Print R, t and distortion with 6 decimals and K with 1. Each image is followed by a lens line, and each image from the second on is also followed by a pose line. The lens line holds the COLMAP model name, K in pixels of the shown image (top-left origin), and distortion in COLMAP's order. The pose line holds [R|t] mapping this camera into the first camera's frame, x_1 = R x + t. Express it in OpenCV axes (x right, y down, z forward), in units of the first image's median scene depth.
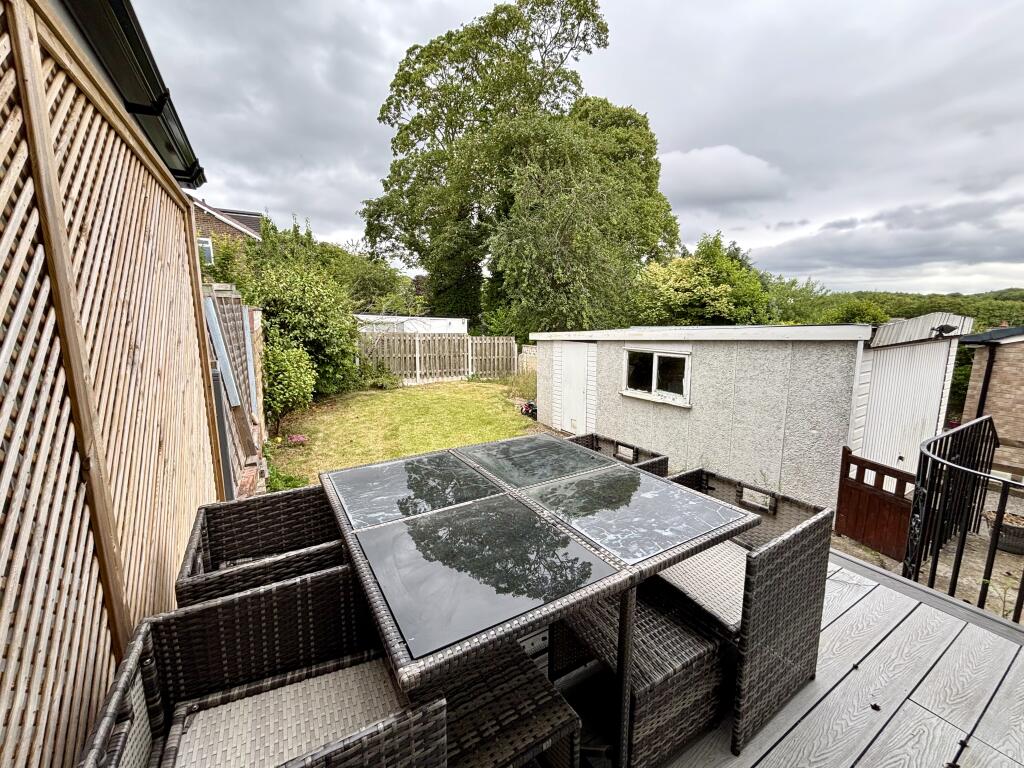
lens RADIAL K [[413.6, 0, 509.1], [0, 413.6, 389.8], [0, 0, 1]] dist [0.001152, 0.000468]
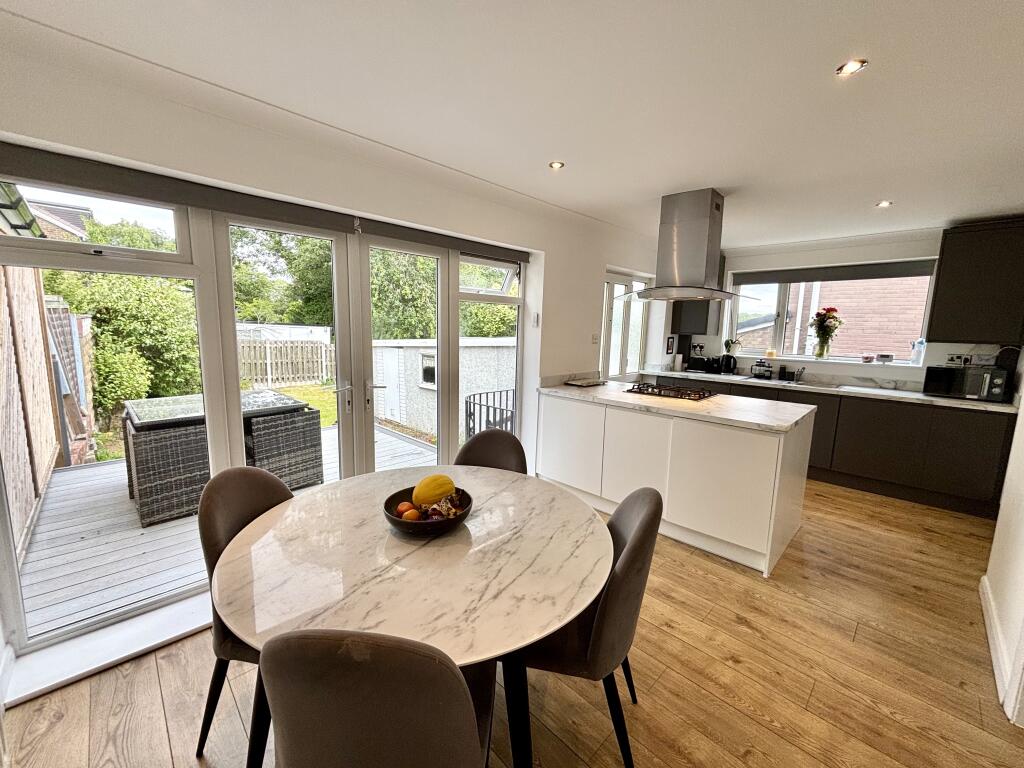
lens RADIAL K [[413.6, 0, 507.9], [0, 413.6, 388.7], [0, 0, 1]] dist [0.001152, 0.000468]
pose [[0.969381, -0.021168, 0.244648, 0.164605], [0.027499, 0.999369, -0.022491, 0.041220], [-0.244017, 0.028530, 0.969351, -0.270137]]
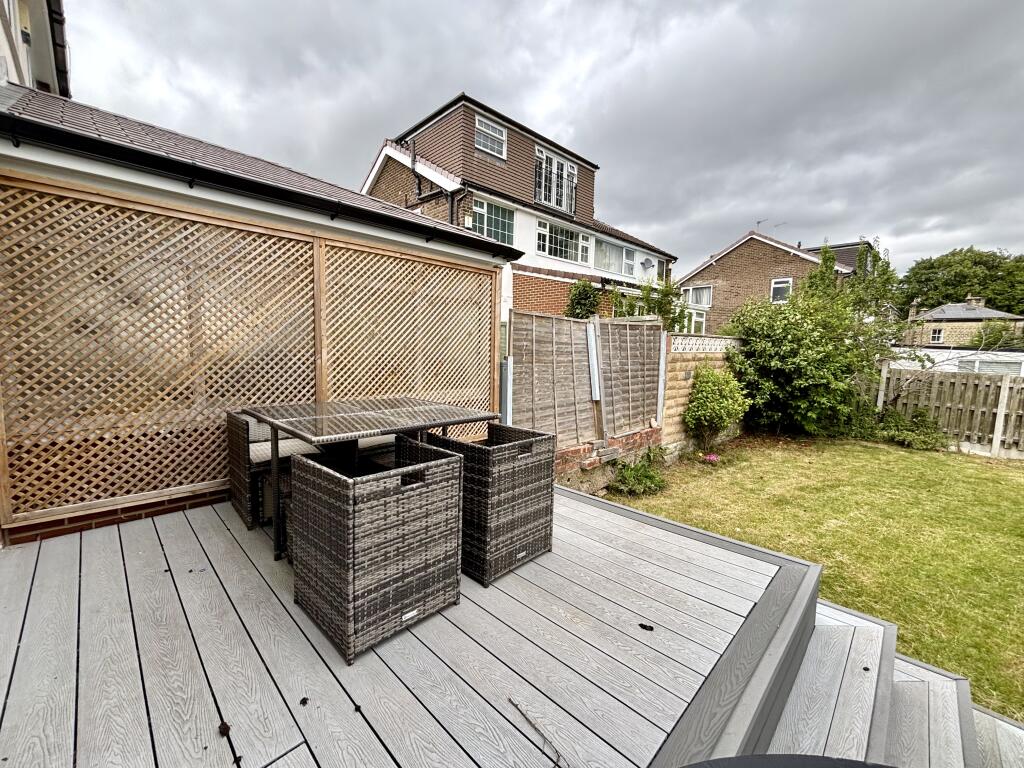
lens RADIAL K [[413.6, 0, 507.8], [0, 413.6, 387.0], [0, 0, 1]] dist [0.001152, 0.000468]
pose [[0.240725, 0.092434, -0.966182, 0.285808], [-0.192220, 0.980278, 0.045891, -0.004794], [0.951369, 0.174673, 0.253745, 0.170801]]
